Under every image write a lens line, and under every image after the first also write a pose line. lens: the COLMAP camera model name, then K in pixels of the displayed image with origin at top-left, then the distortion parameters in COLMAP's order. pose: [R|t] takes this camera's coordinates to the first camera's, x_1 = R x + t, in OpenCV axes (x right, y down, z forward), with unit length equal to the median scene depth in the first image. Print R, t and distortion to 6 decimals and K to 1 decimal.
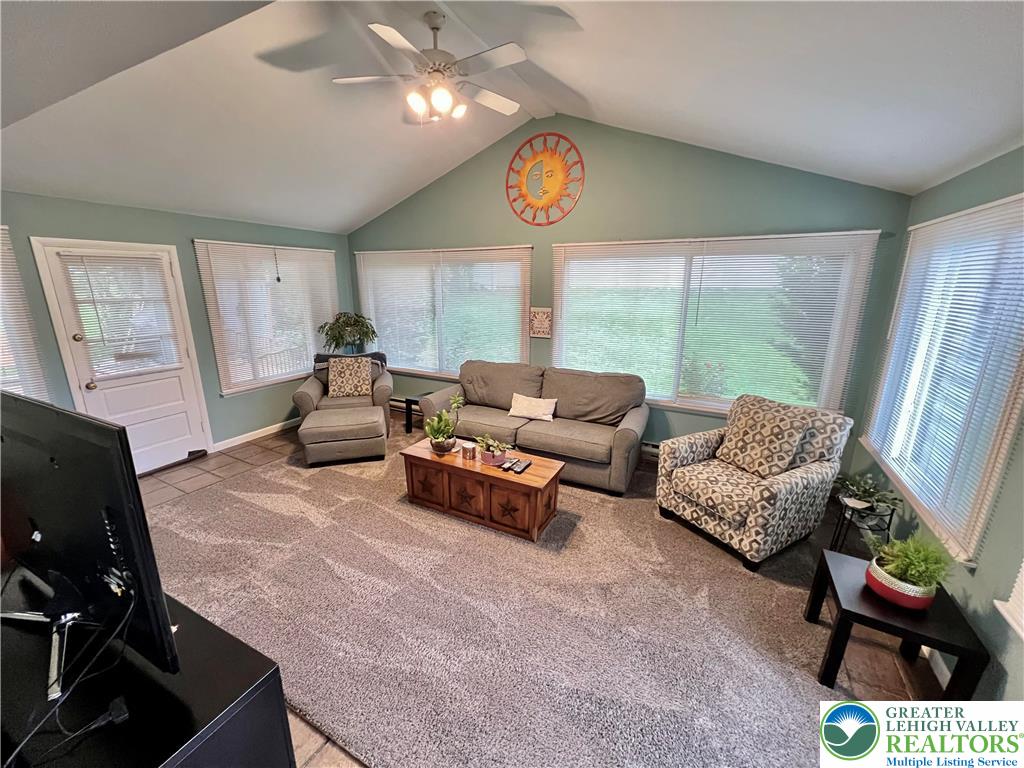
lens RADIAL K [[407.6, 0, 511.7], [0, 407.6, 383.8], [0, 0, 1]] dist [0.002320, -0.000005]
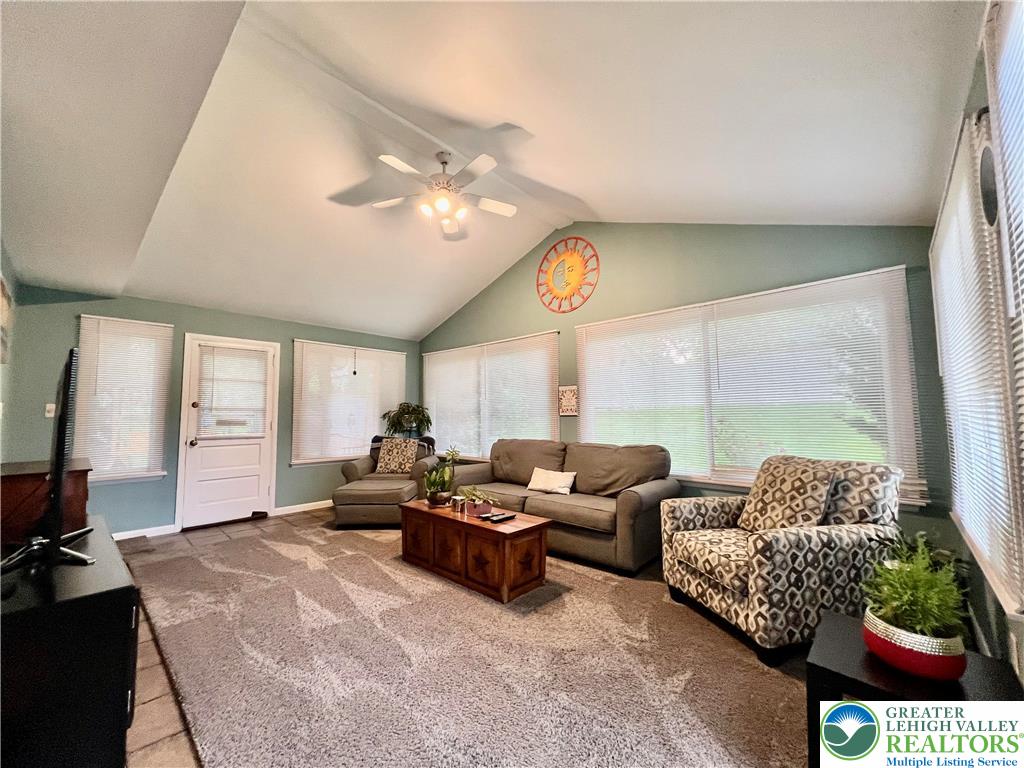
lens RADIAL K [[407.6, 0, 512.0], [0, 407.6, 385.0], [0, 0, 1]] dist [0.002320, -0.000005]
pose [[0.964492, -0.031304, -0.262251, 0.282316], [-0.053451, 0.949268, -0.309892, 0.185875], [0.258647, 0.312906, 0.913888, 0.039348]]
